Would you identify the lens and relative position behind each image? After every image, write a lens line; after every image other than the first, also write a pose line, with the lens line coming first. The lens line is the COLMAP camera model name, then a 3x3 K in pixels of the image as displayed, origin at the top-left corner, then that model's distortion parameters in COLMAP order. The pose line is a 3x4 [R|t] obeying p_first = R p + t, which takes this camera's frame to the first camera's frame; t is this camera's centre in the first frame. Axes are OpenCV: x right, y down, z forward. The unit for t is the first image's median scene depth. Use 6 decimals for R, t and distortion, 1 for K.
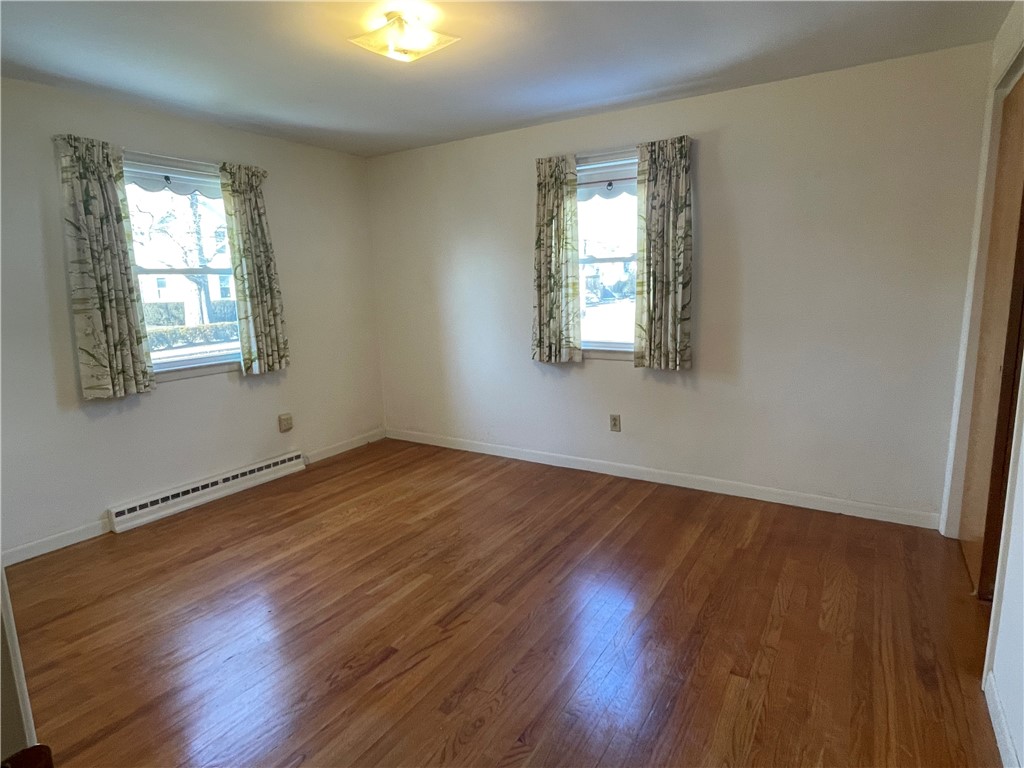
lens RADIAL K [[584.6, 0, 512.8], [0, 584.6, 381.8], [0, 0, 1]] dist [-0.001541, -0.000311]
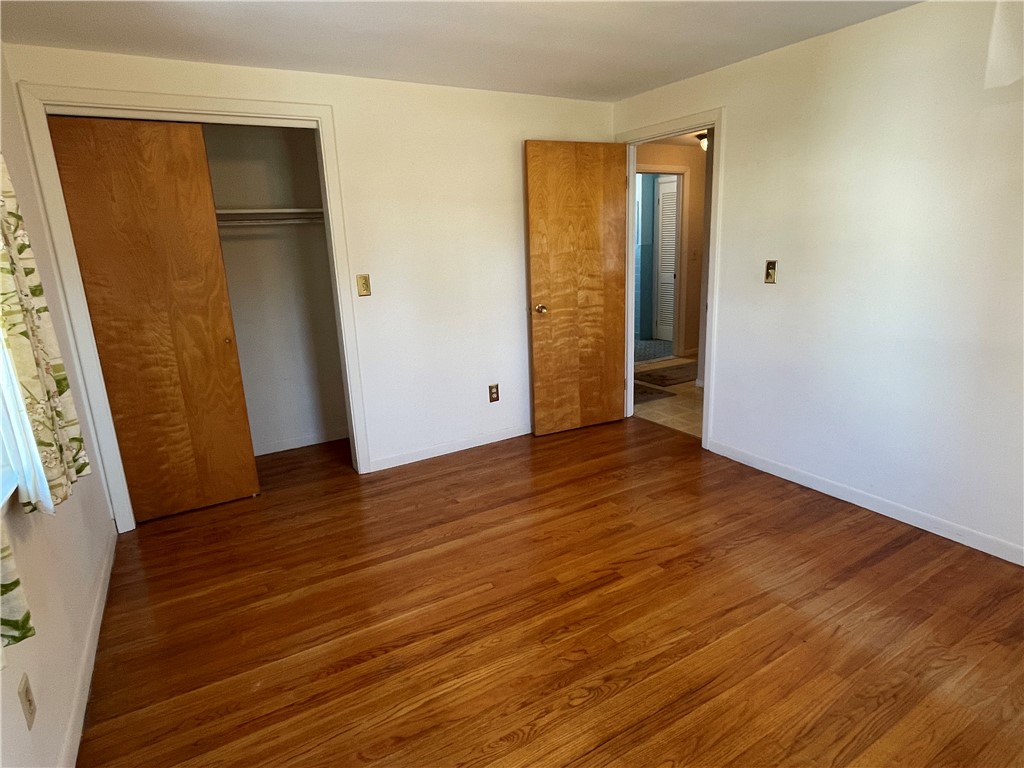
lens RADIAL K [[584.6, 0, 512.1], [0, 584.6, 384.9], [0, 0, 1]] dist [-0.001541, -0.000311]
pose [[-0.888068, -0.057635, 0.456086, -0.387360], [0.135630, 0.915100, 0.379732, -0.323517], [-0.439250, 0.399087, -0.804854, 1.655315]]
